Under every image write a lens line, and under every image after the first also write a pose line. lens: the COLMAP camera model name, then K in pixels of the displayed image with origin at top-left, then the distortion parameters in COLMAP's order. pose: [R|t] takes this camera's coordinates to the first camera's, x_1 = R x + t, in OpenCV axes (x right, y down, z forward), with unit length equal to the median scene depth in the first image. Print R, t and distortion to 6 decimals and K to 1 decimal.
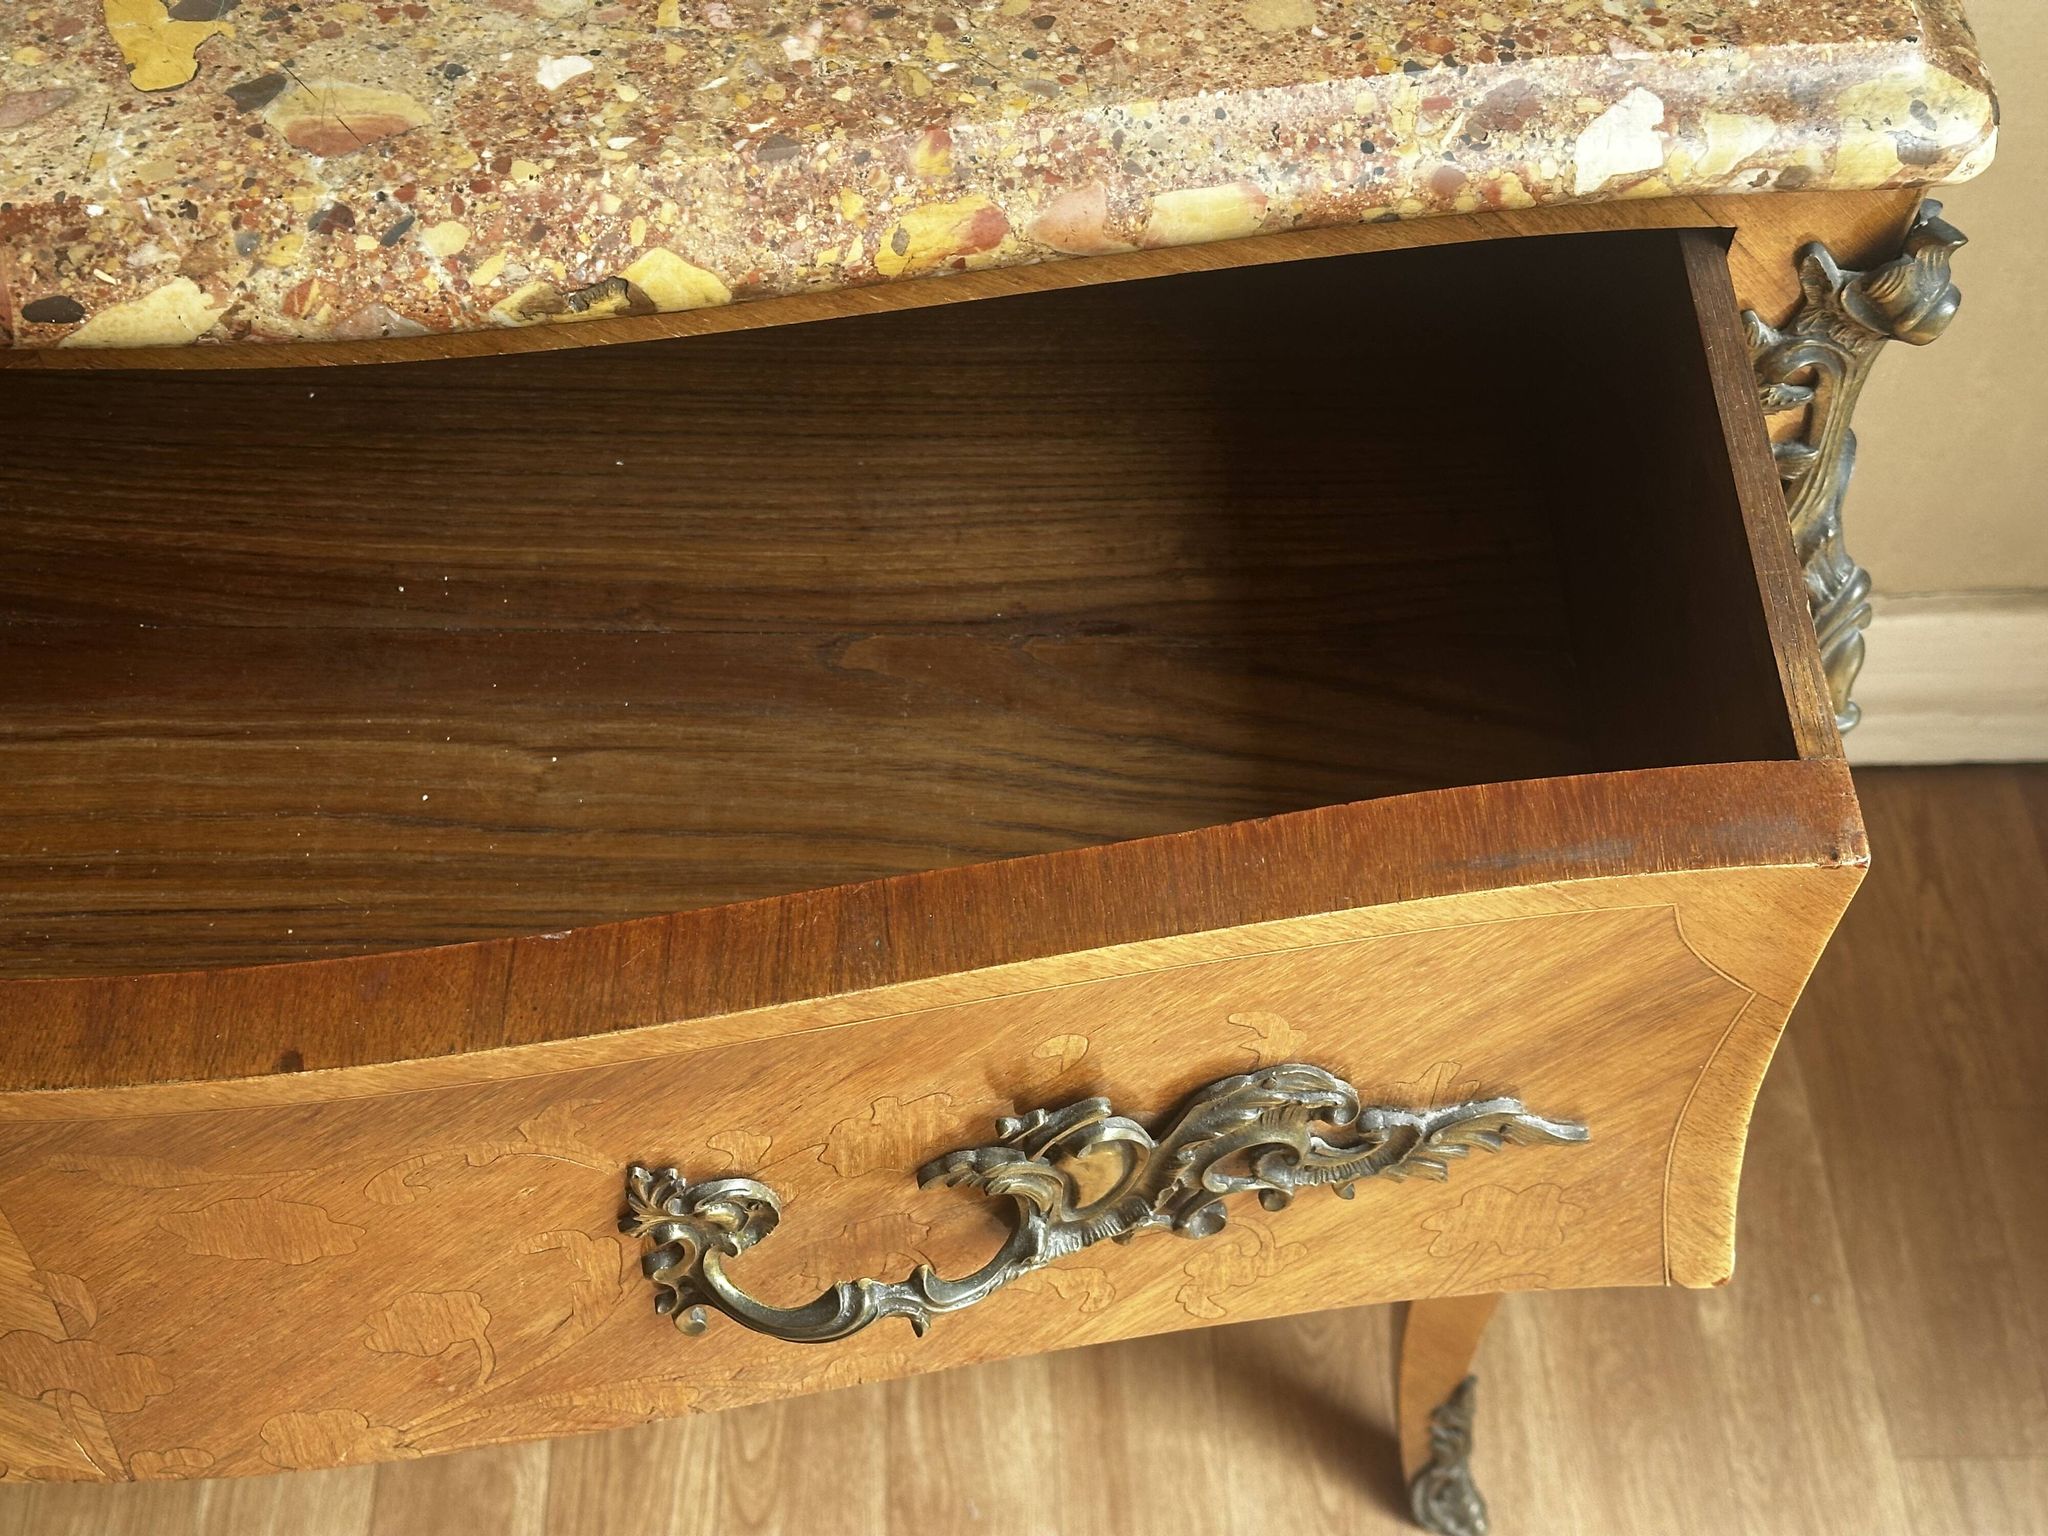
lens RADIAL K [[2884.3, 0, 1017.5], [0, 2884.3, 771.1], [0, 0, 1]] dist [0.133726, 0.000000]
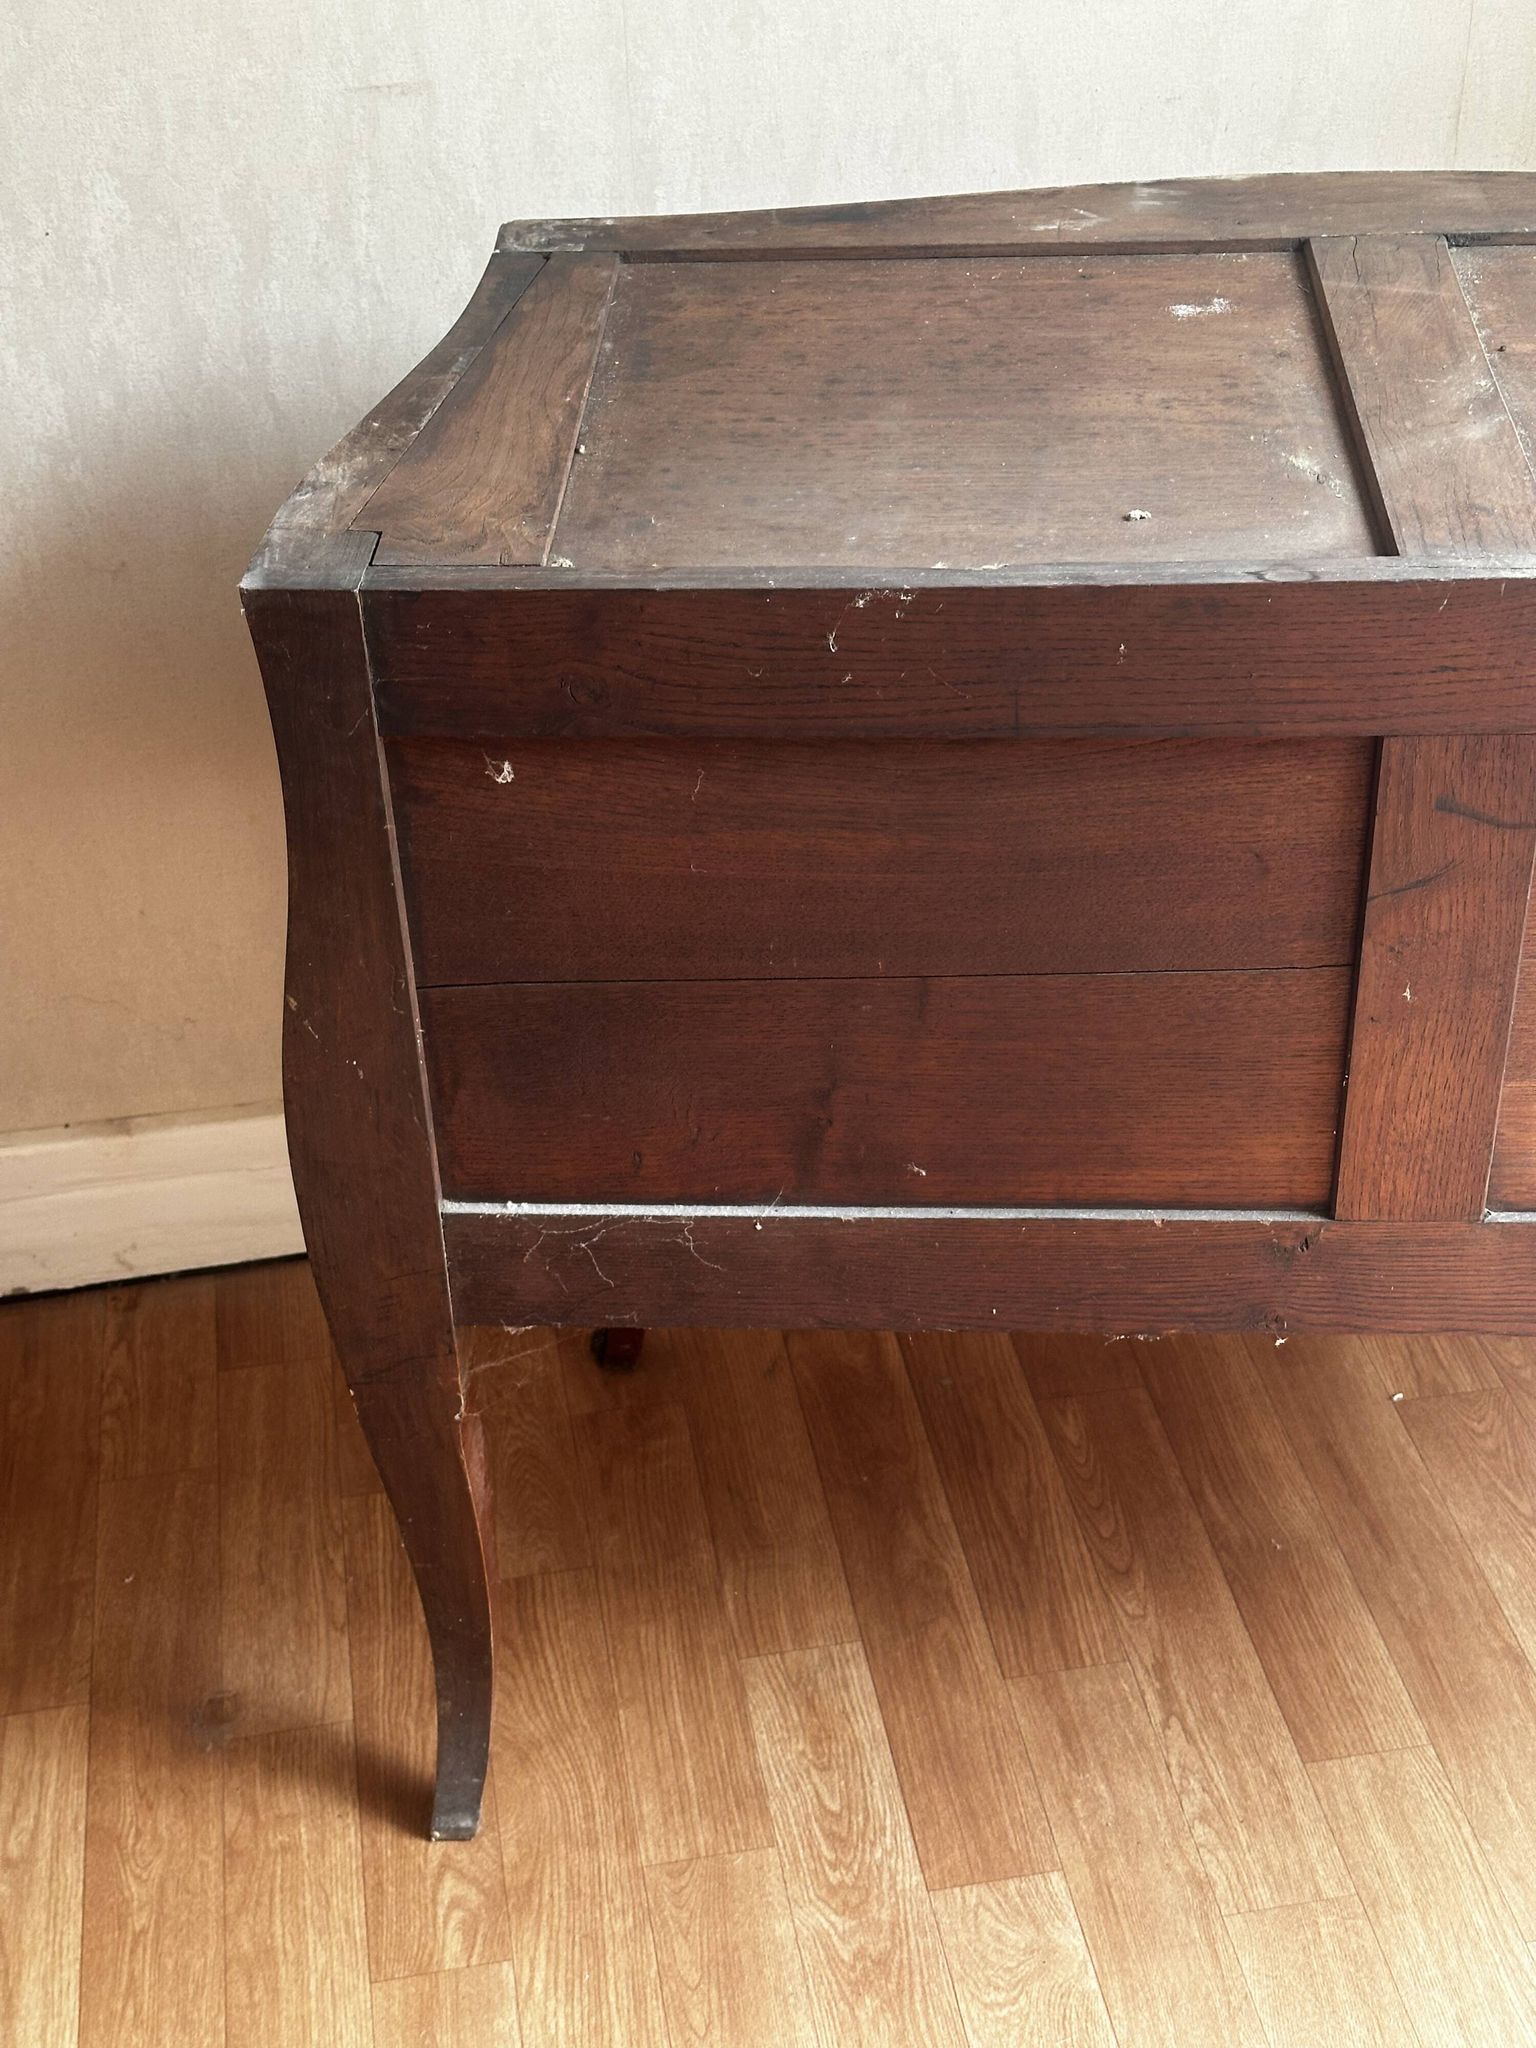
lens RADIAL K [[2884.3, 0, 775.1], [0, 2884.3, 1034.8], [0, 0, 1]] dist [0.133726, 0.000000]
pose [[0.989149, -0.118784, 0.086459, -0.605548], [0.139111, 0.946520, -0.291116, 0.697879], [-0.047256, 0.299984, 0.952773, -0.671563]]
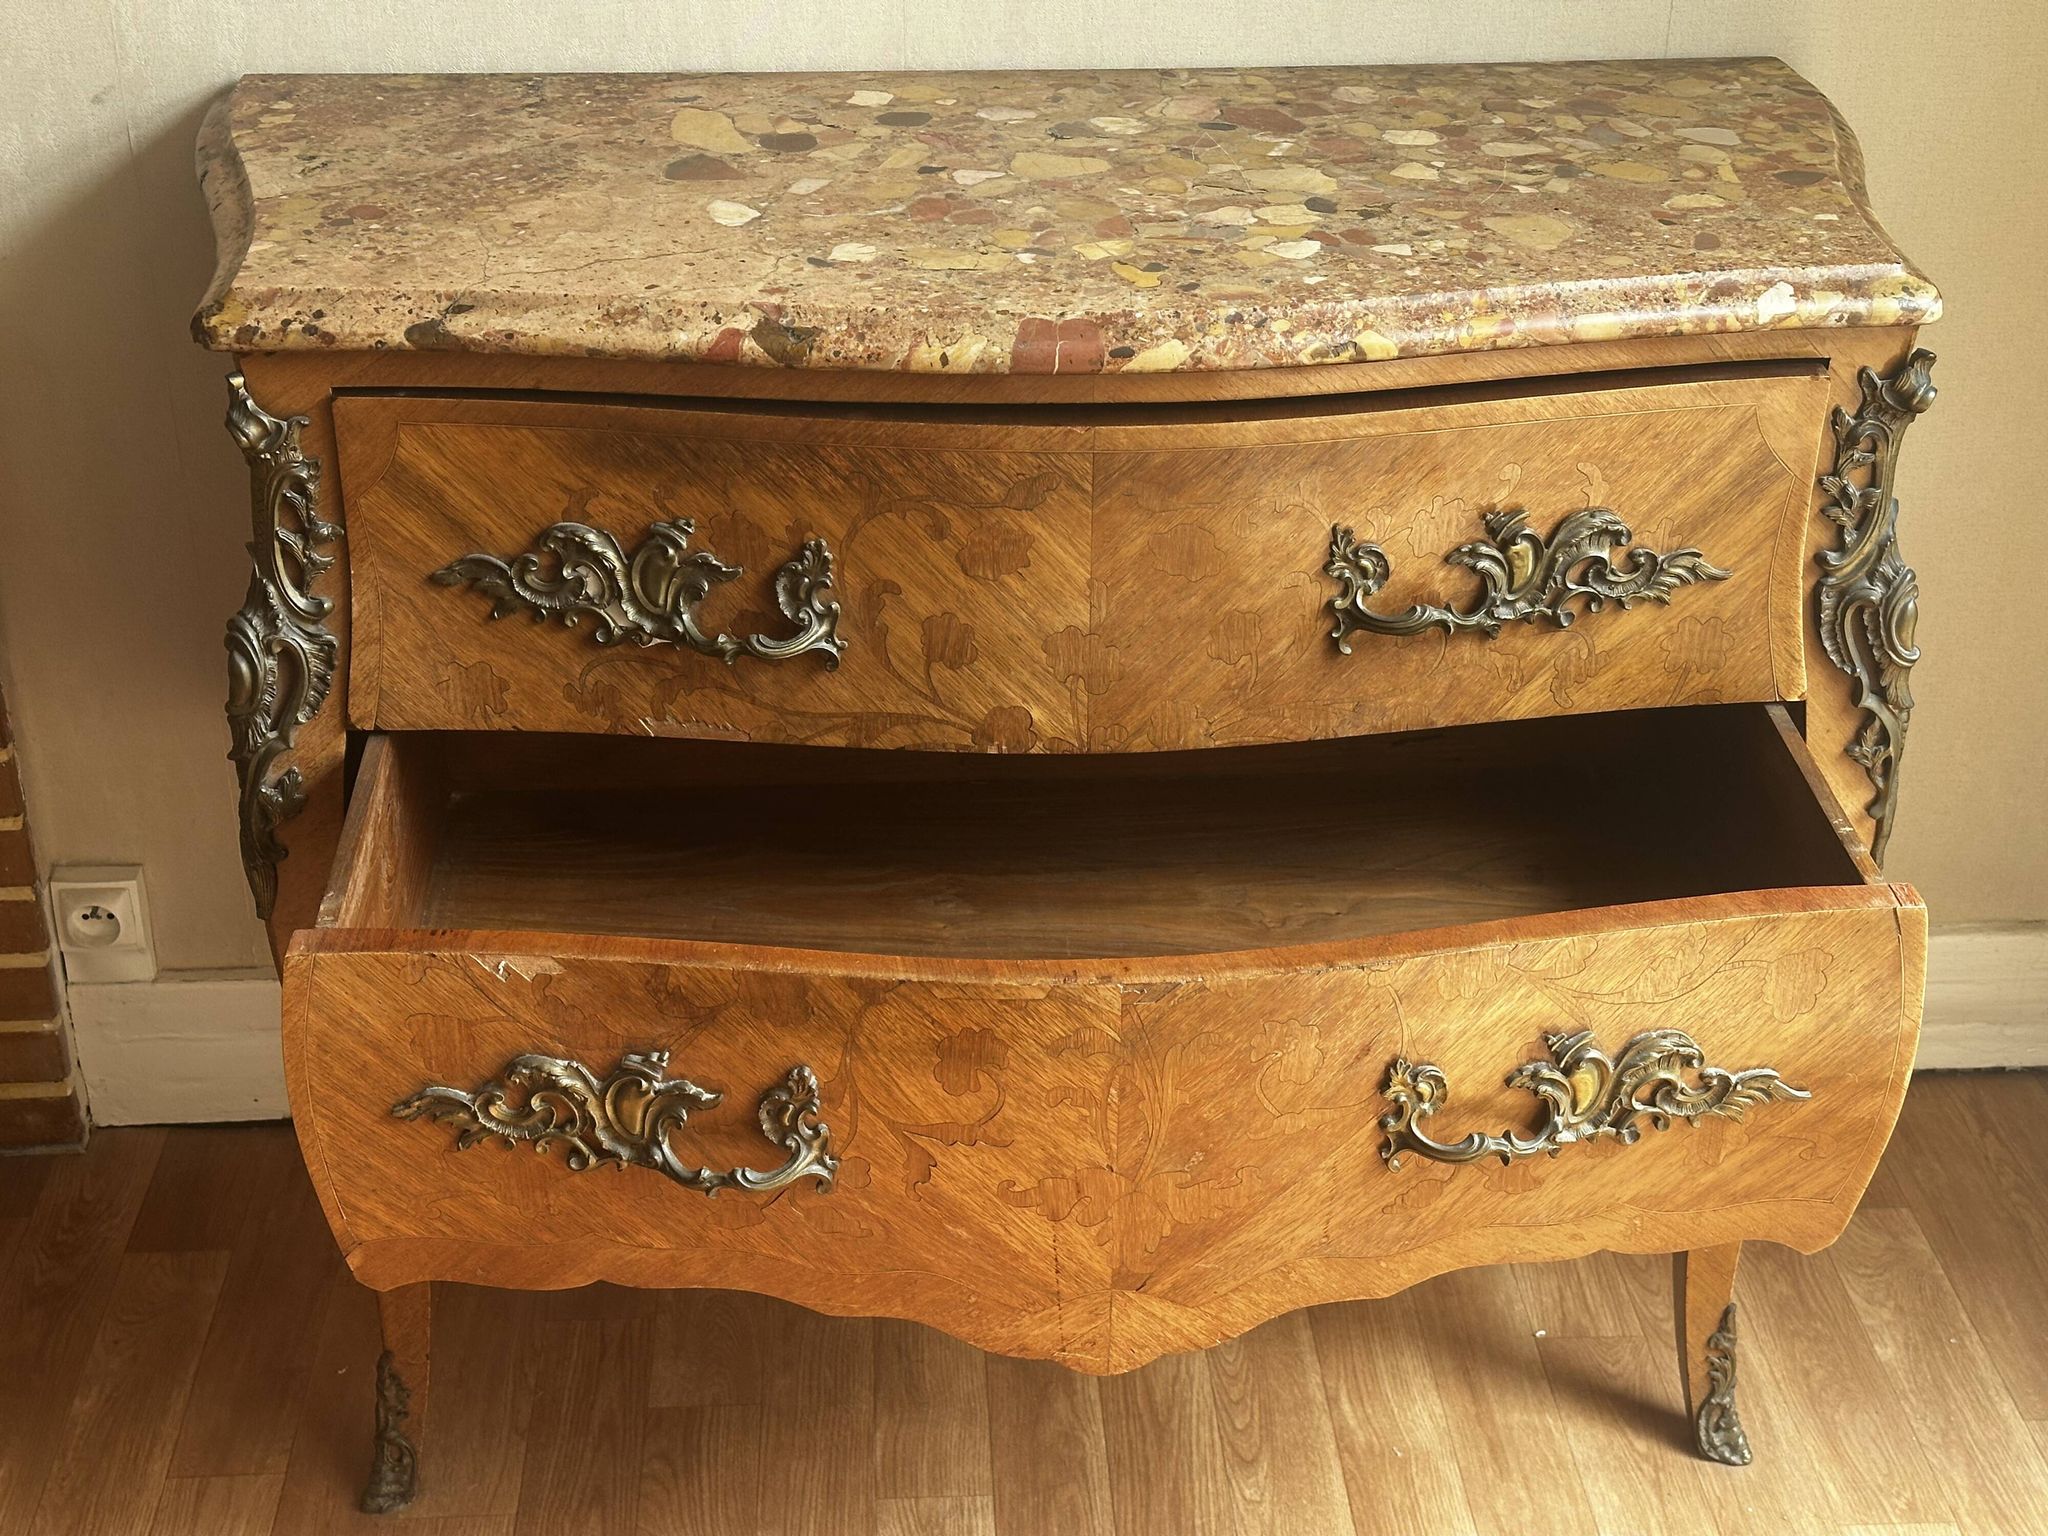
lens RADIAL K [[2884.3, 0, 1008.4], [0, 2884.3, 764.0], [0, 0, 1]] dist [0.133726, 0.000000]
pose [[0.999713, -0.022580, 0.008000, -0.381172], [0.023892, 0.915601, -0.401377, 0.923359], [0.001739, 0.401453, 0.915878, -0.858234]]
